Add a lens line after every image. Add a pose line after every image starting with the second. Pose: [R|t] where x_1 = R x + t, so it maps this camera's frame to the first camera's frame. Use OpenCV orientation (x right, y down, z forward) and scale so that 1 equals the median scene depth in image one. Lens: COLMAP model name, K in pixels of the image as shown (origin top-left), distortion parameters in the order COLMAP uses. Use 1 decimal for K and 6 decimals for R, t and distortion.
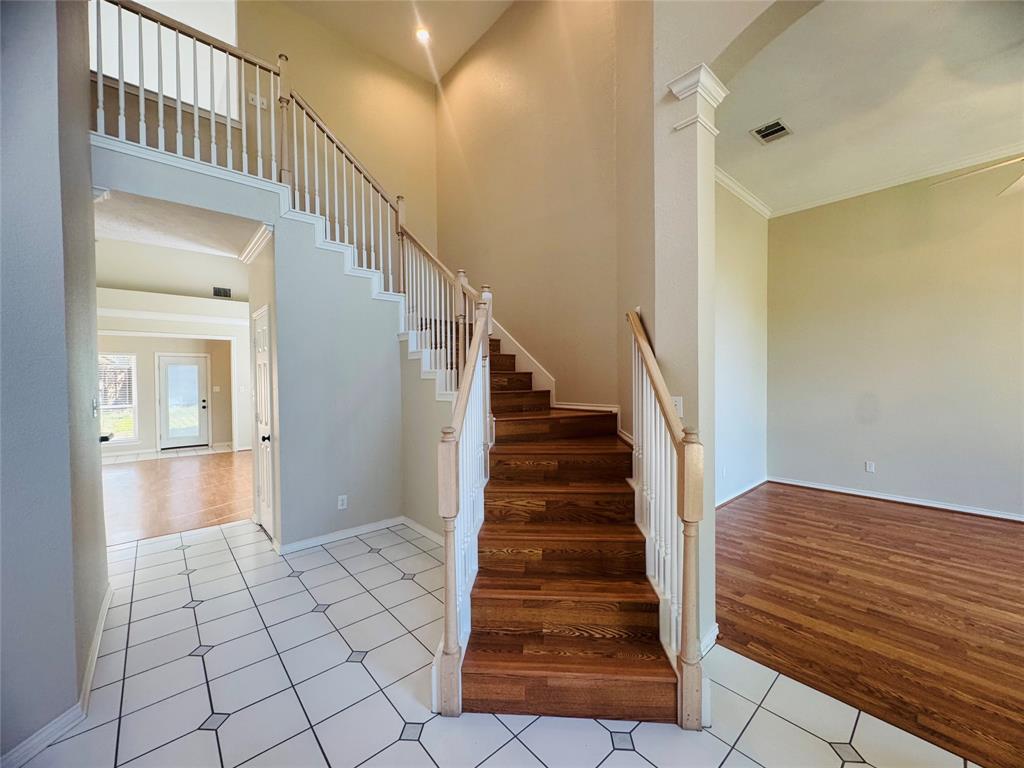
lens RADIAL K [[407.9, 0, 512.0], [0, 407.9, 384.0], [0, 0, 1]] dist [-0.000113, -0.000017]
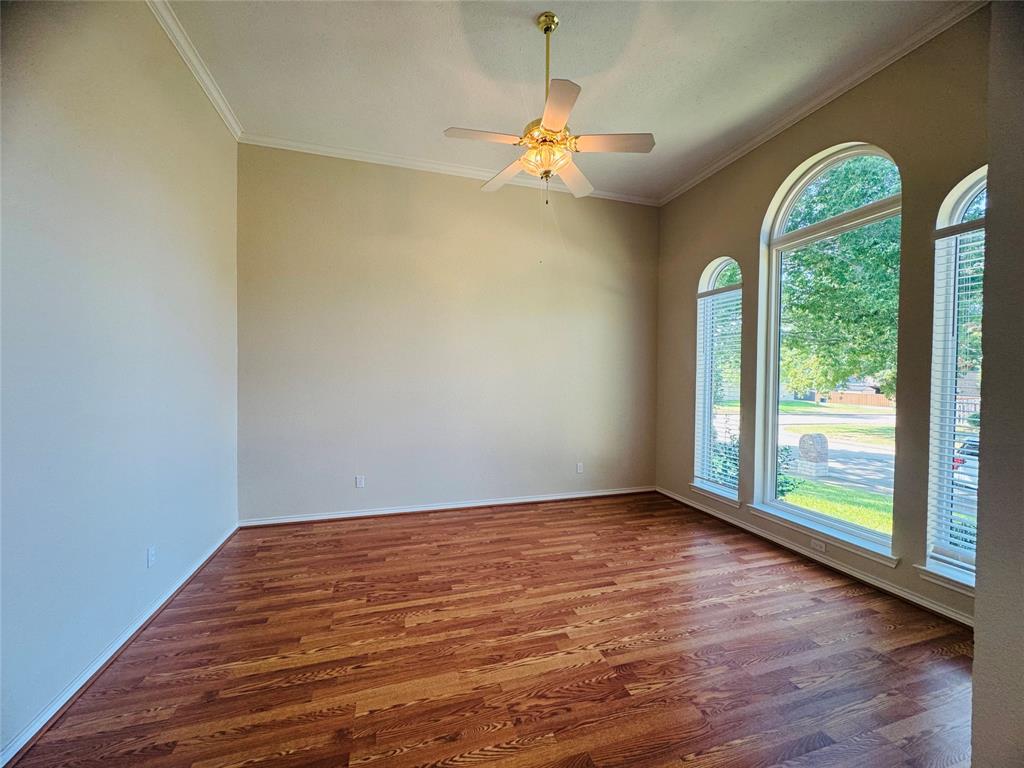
lens RADIAL K [[407.9, 0, 512.0], [0, 407.9, 384.0], [0, 0, 1]] dist [-0.000113, -0.000017]
pose [[0.417128, -0.005036, 0.908834, 0.302644], [0.001878, 0.999987, 0.004679, -0.007200], [-0.908846, -0.000245, 0.417132, 0.459598]]
